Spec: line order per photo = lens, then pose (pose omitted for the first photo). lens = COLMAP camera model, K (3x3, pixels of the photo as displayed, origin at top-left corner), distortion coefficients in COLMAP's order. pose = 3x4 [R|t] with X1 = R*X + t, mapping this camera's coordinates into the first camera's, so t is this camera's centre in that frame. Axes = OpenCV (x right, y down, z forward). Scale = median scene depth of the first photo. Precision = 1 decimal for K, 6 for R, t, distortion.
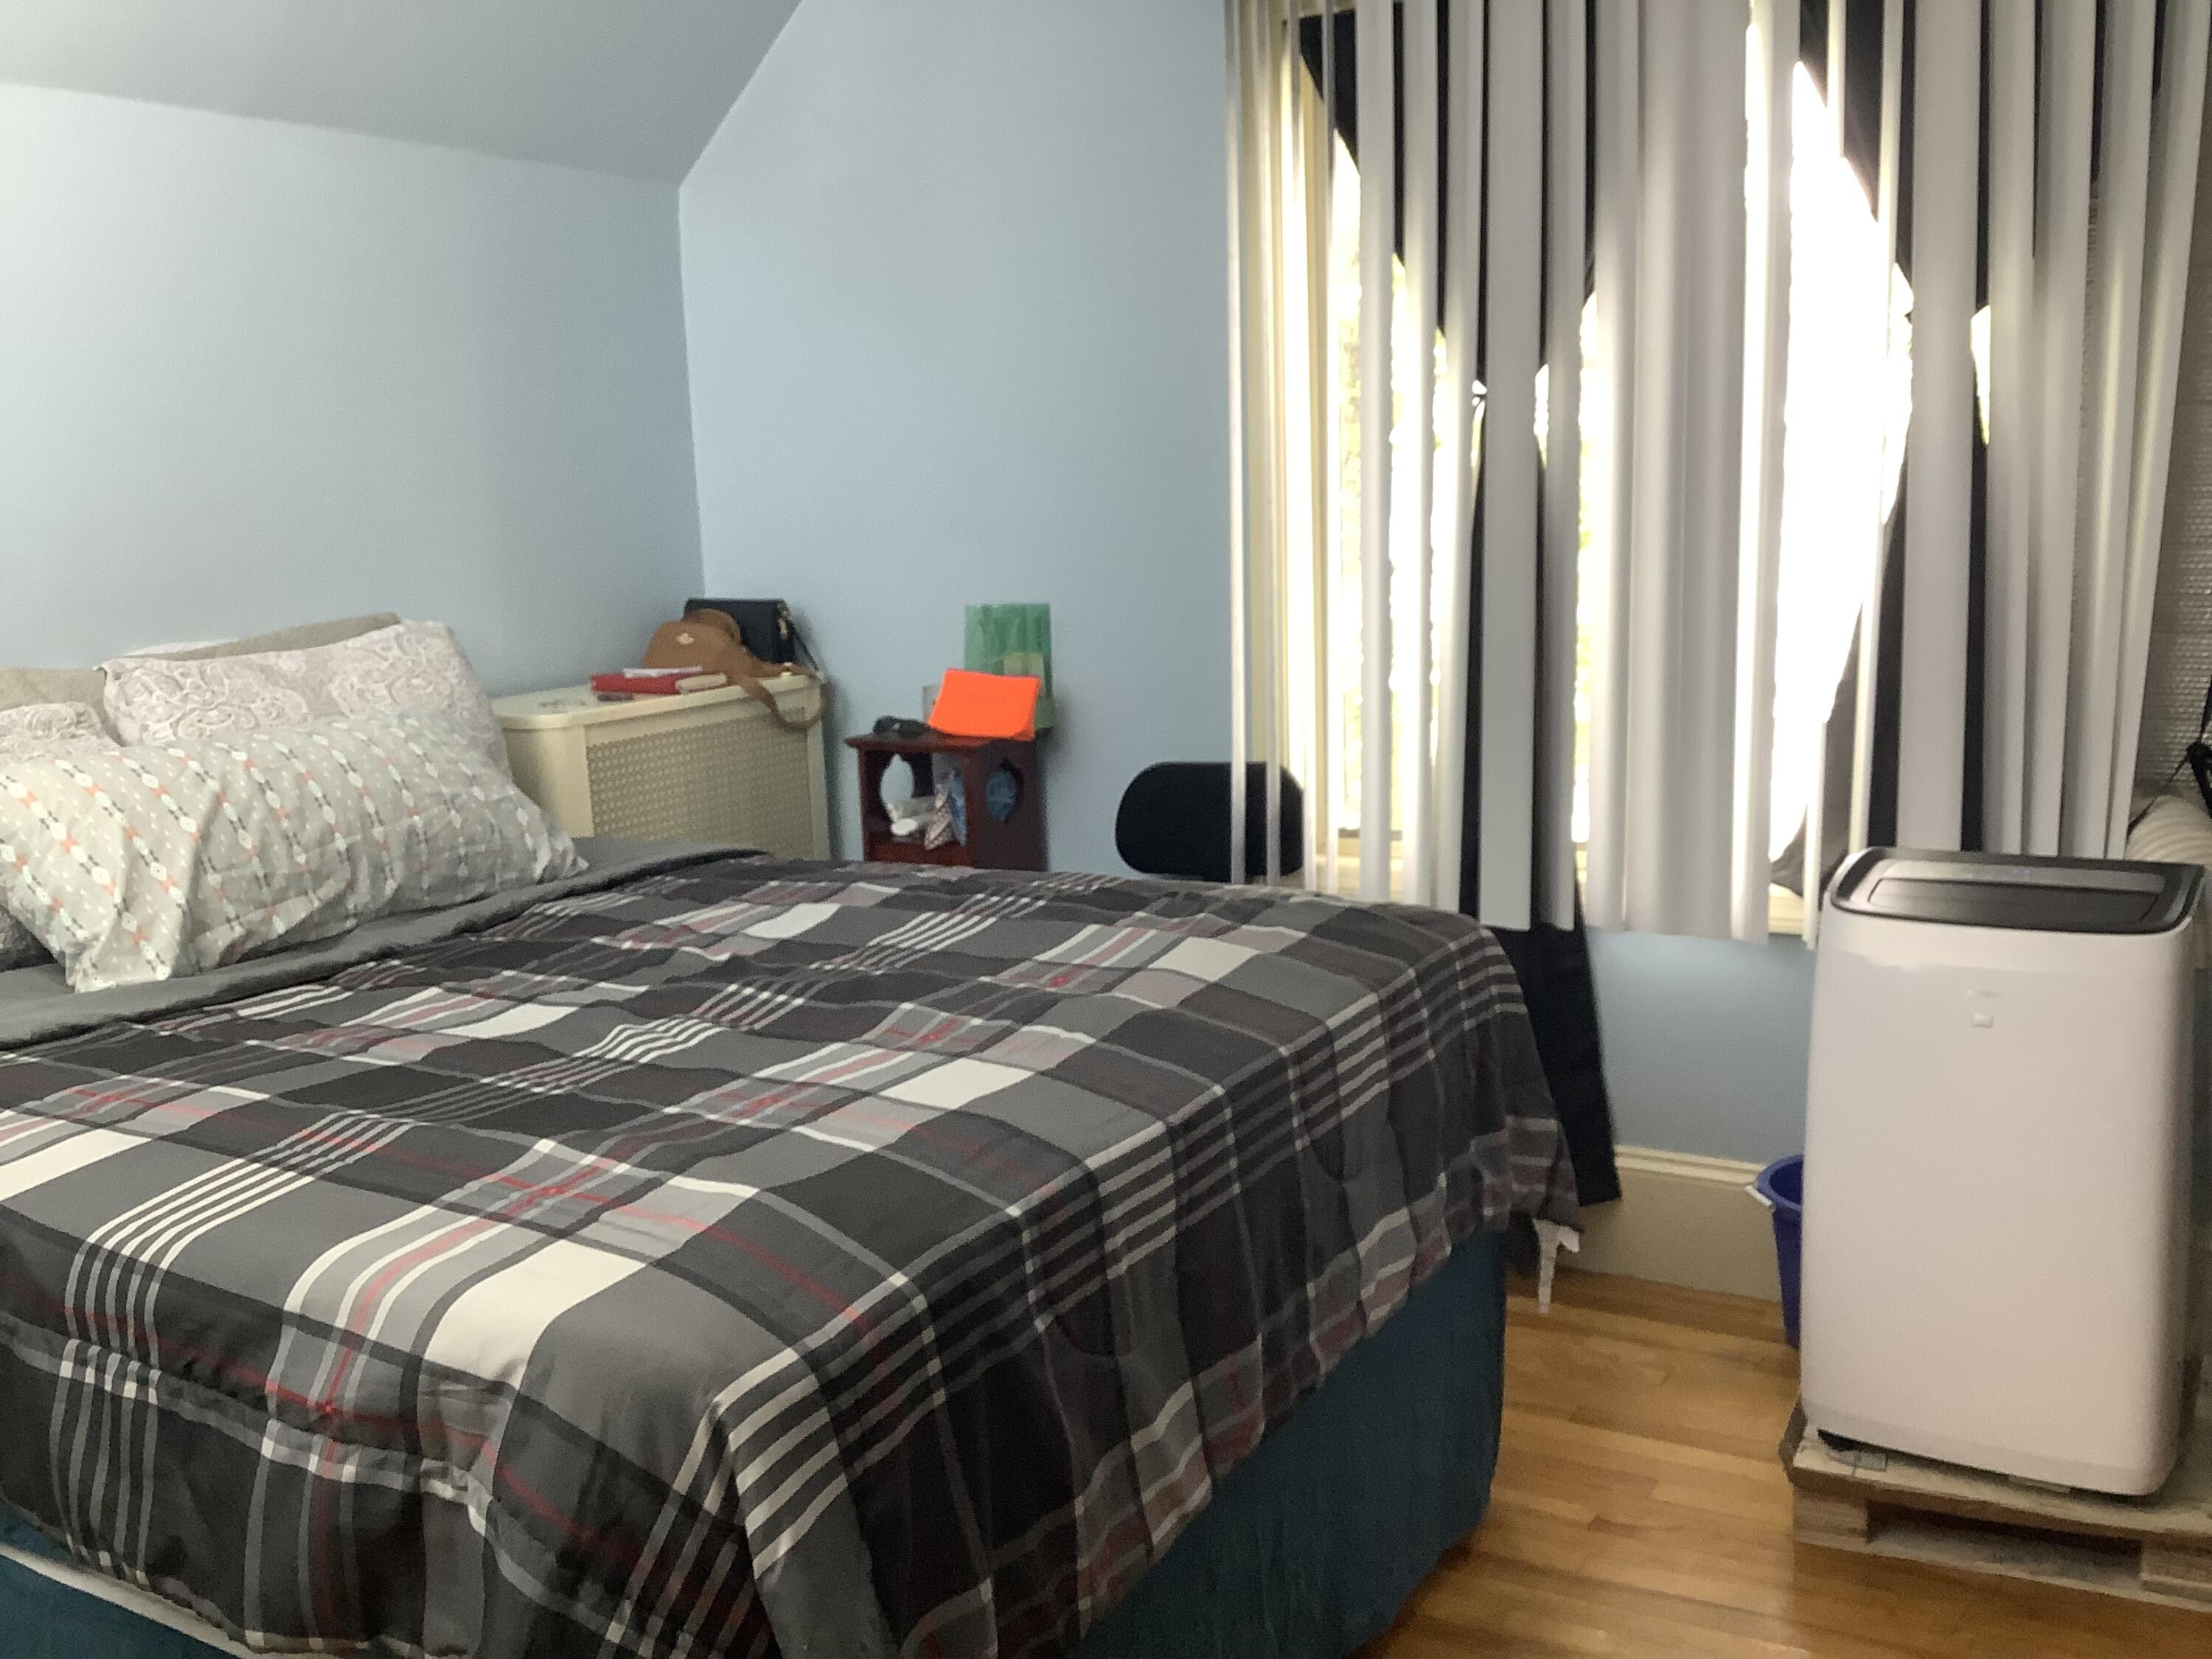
lens RADIAL K [[2051.4, 0, 1106.0], [0, 2051.4, 829.5], [0, 0, 1]] dist [0.003158, 0.002280]
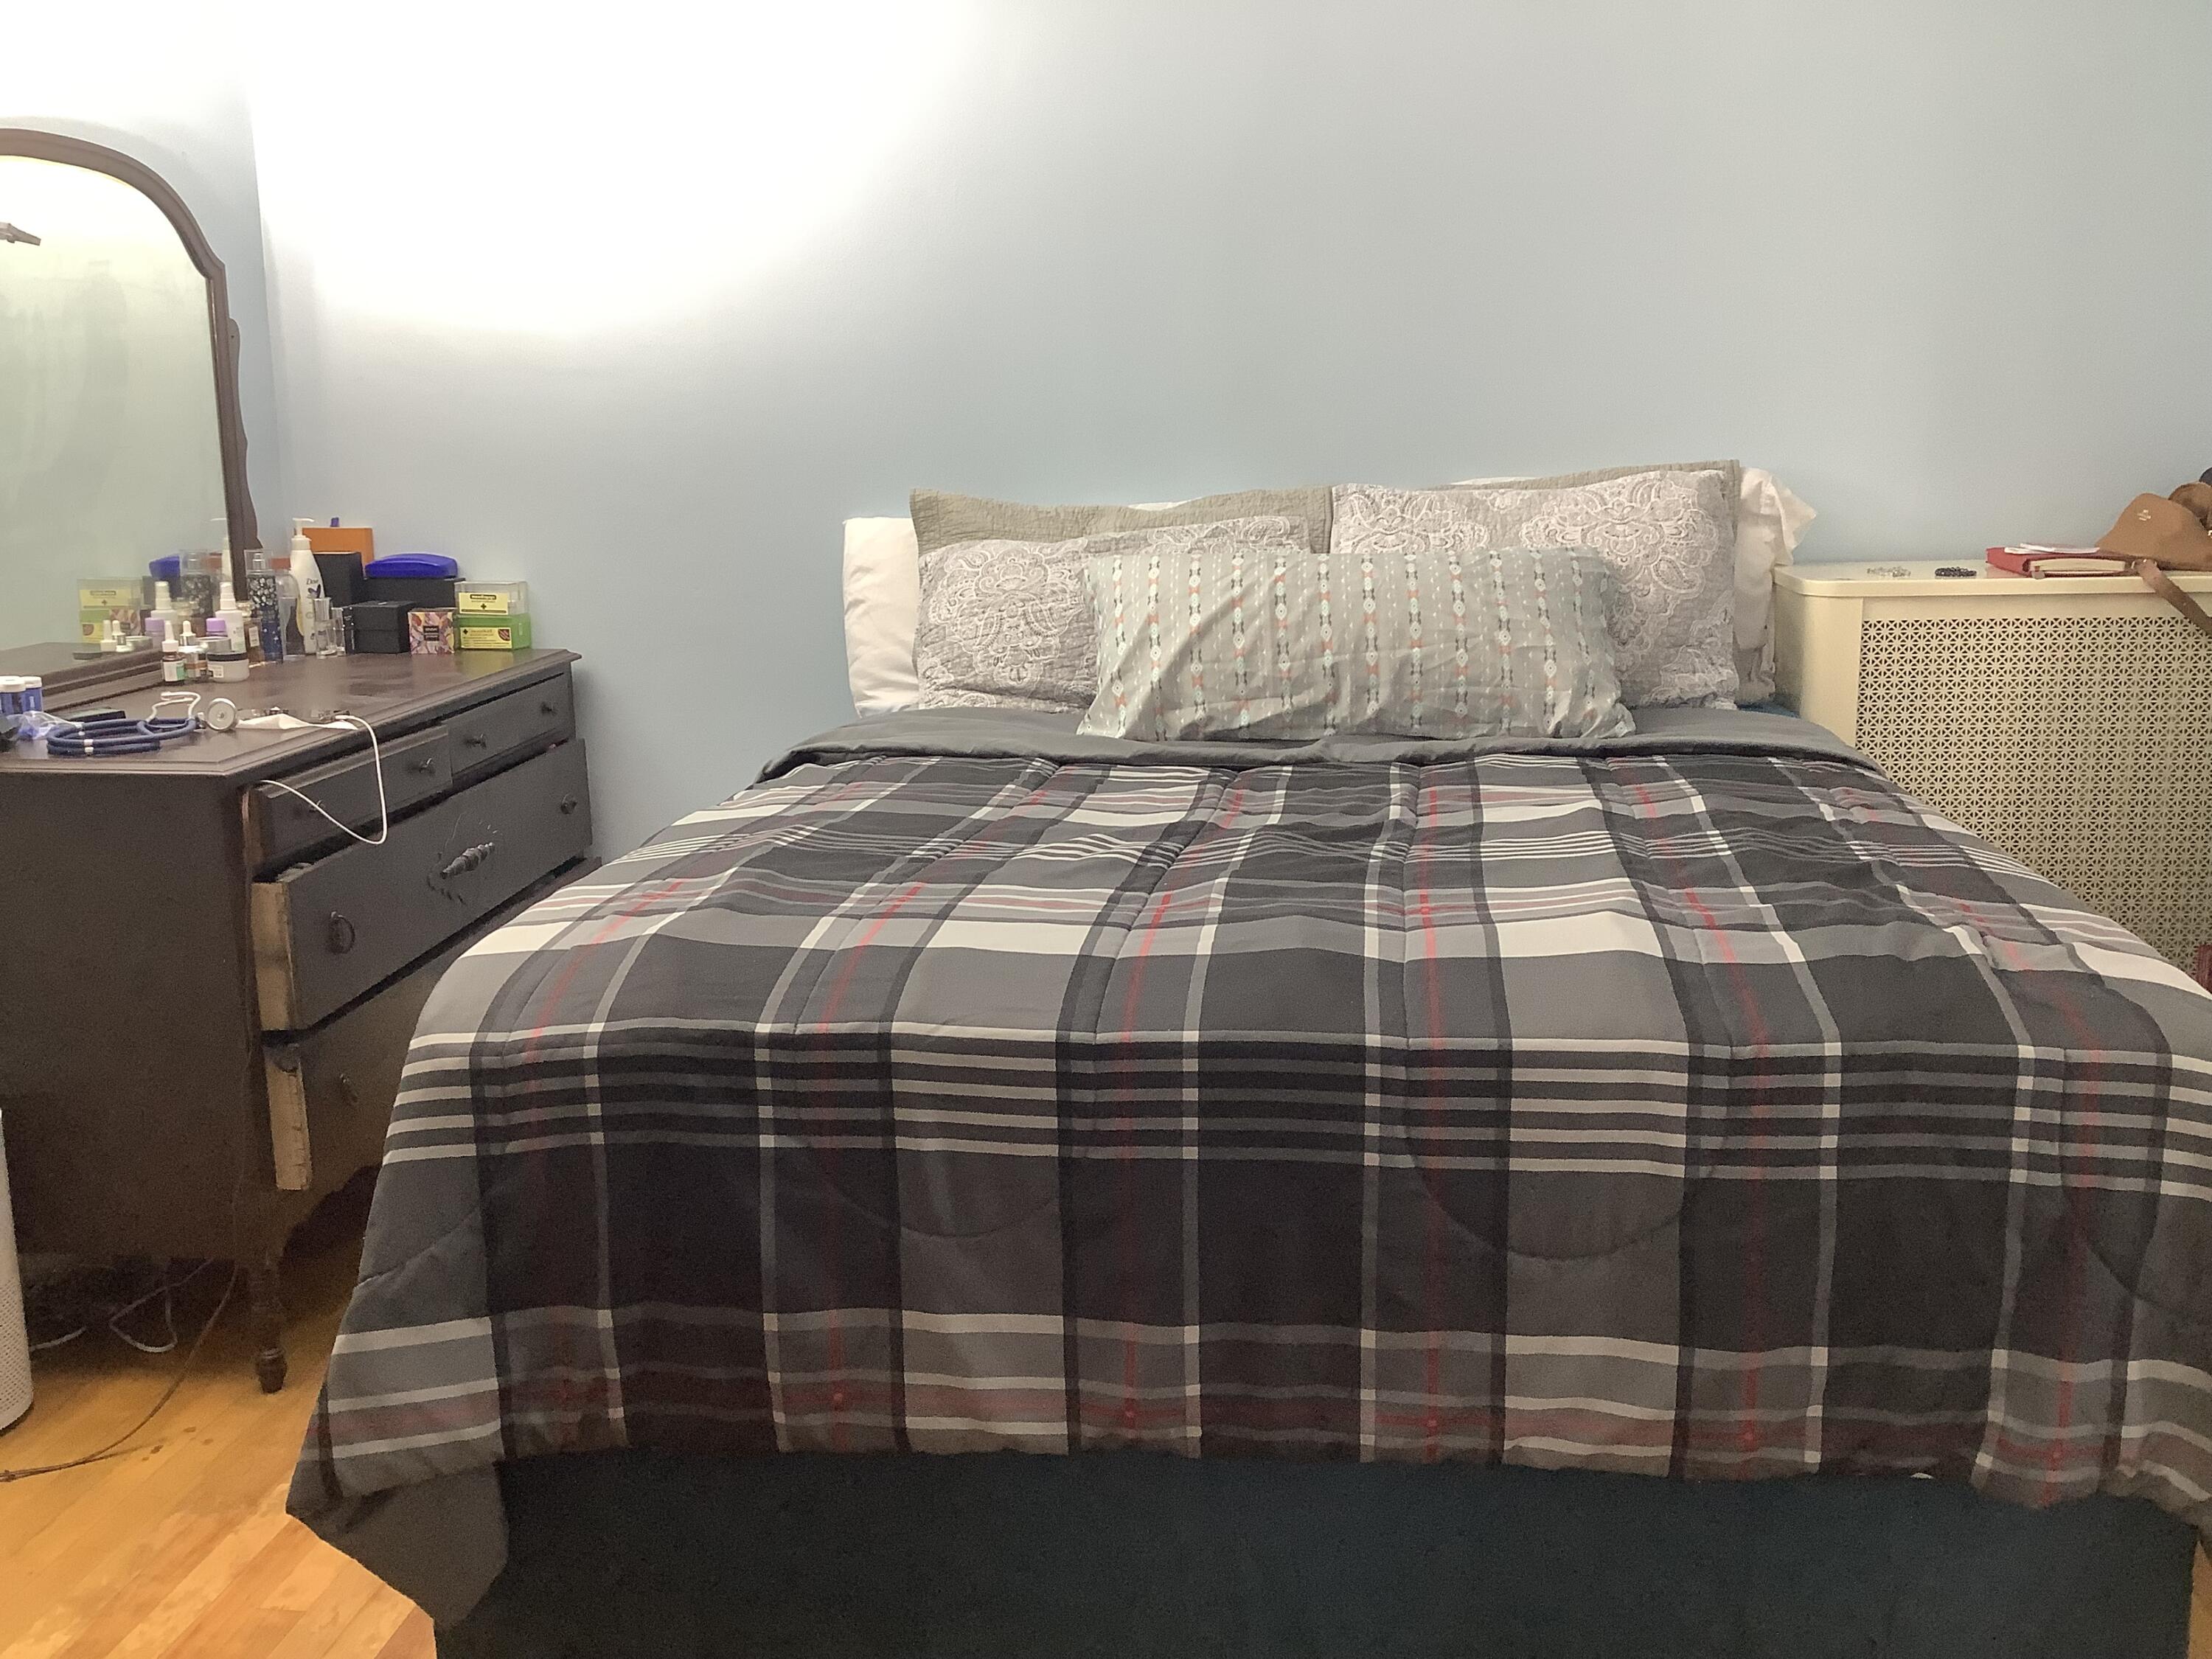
lens RADIAL K [[1992.6, 0, 1106.0], [0, 1992.6, 829.5], [0, 0, 1]] dist [0.053707, -0.003496]
pose [[0.398609, 0.218934, -0.890606, 0.573821], [-0.149517, 0.973610, 0.172419, -0.073390], [0.904851, 0.064433, 0.420824, 0.448549]]
